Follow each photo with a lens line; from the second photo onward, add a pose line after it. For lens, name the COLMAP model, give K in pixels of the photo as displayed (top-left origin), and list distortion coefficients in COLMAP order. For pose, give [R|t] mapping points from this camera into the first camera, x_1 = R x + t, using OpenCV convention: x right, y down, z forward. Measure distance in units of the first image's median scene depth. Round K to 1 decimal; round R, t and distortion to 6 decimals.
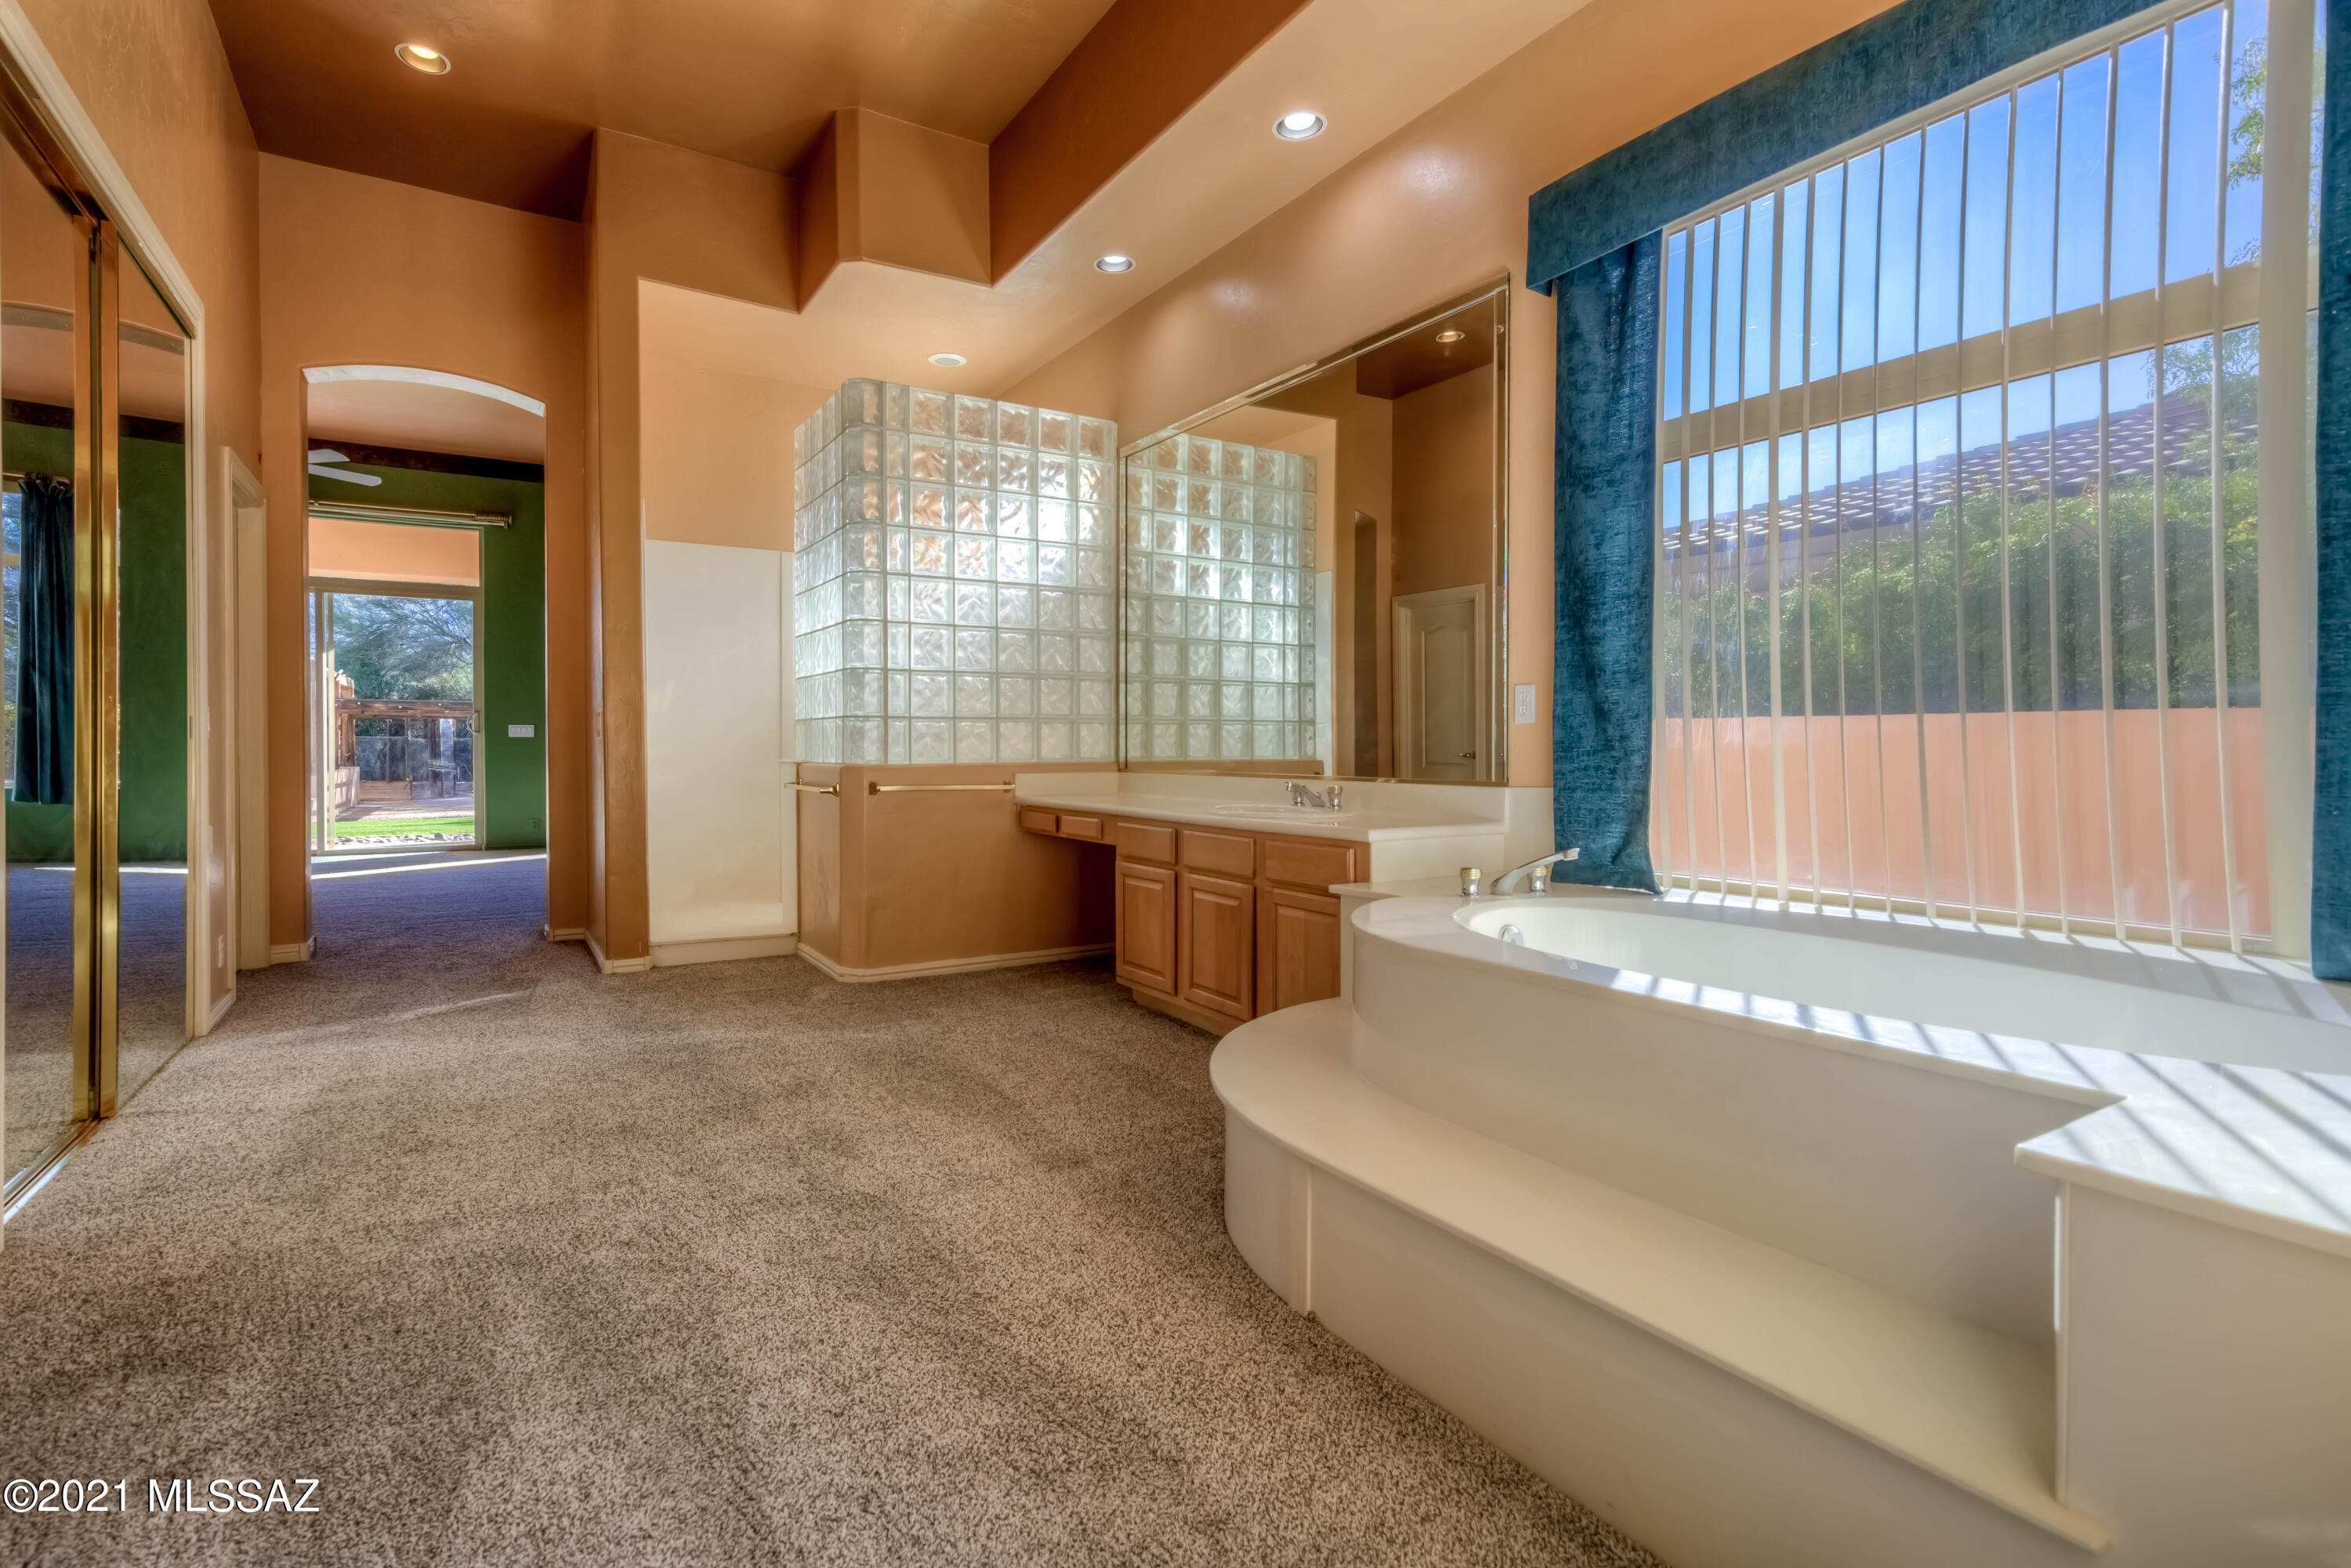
lens RADIAL K [[1120.3, 0, 1118.4], [0, 1120.3, 757.6], [0, 0, 1]] dist [0.000764, 0.000323]
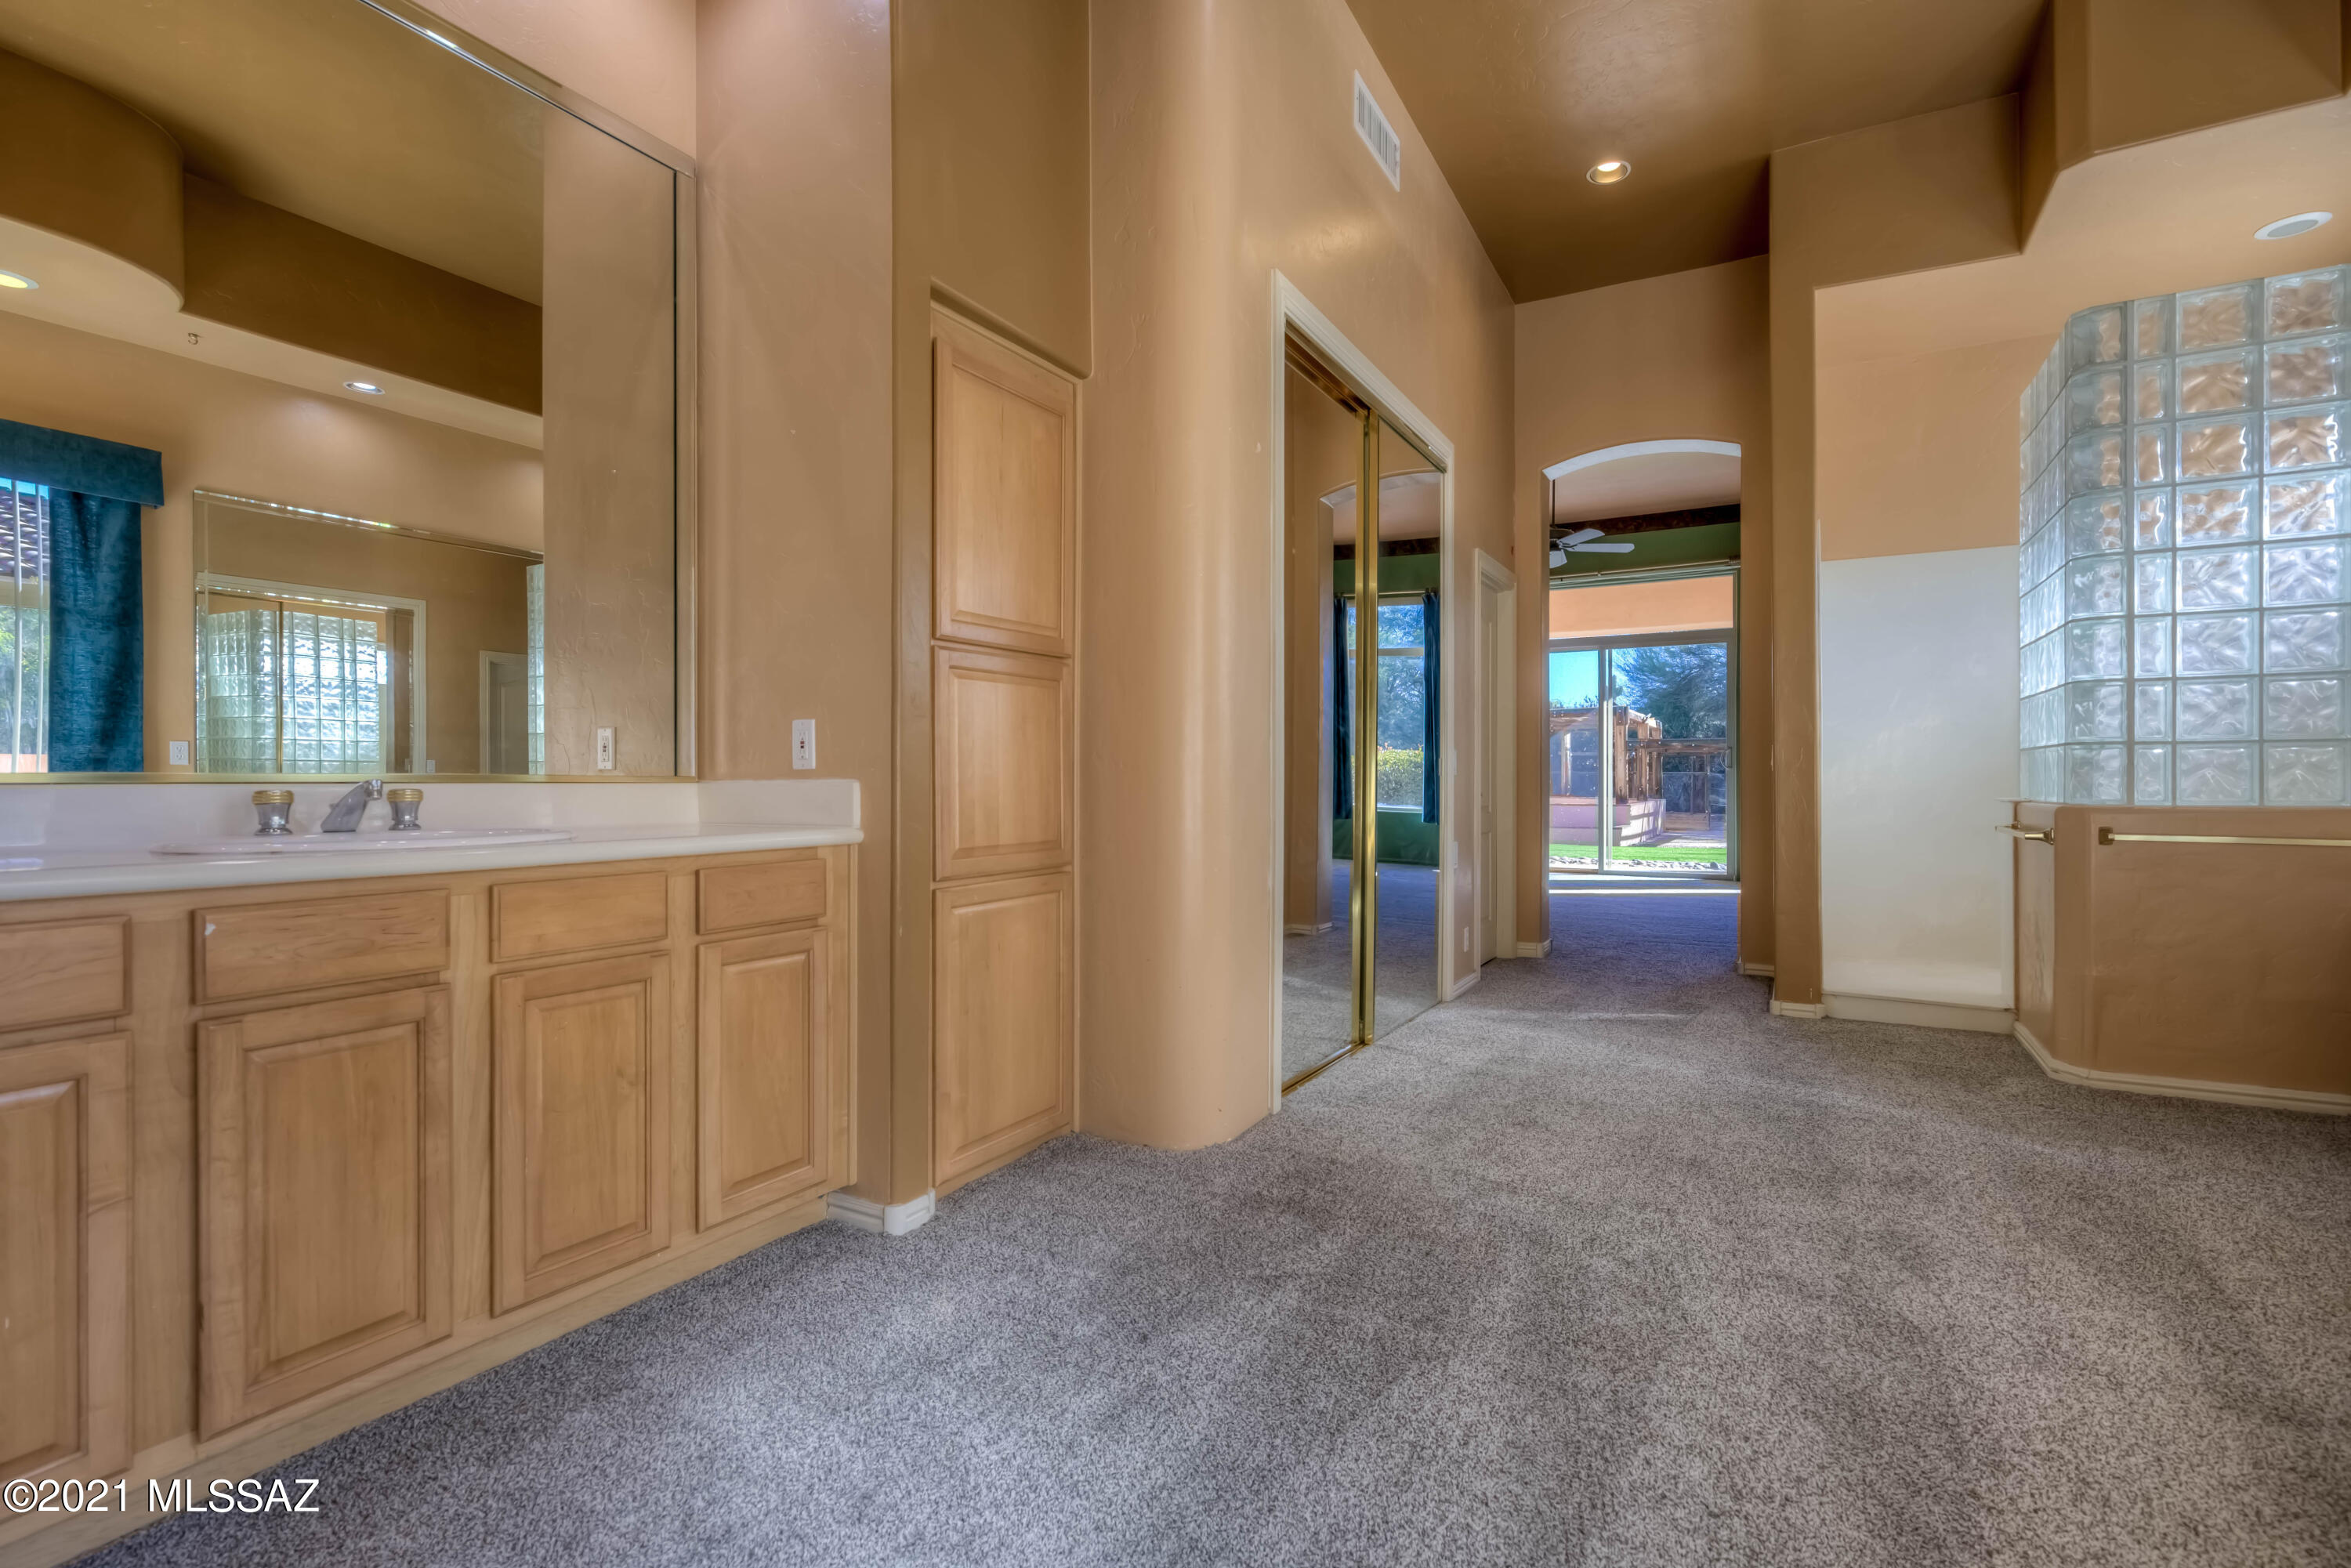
lens RADIAL K [[1113.3, 0, 1176.4], [0, 1113.3, 782.9], [0, 0, 1]] dist [0.000612, 0.000583]
pose [[0.485881, 0.002770, -0.874021, 0.159152], [-0.010170, 0.999945, -0.002485, -0.000952], [0.873966, 0.010096, 0.485882, 0.083742]]
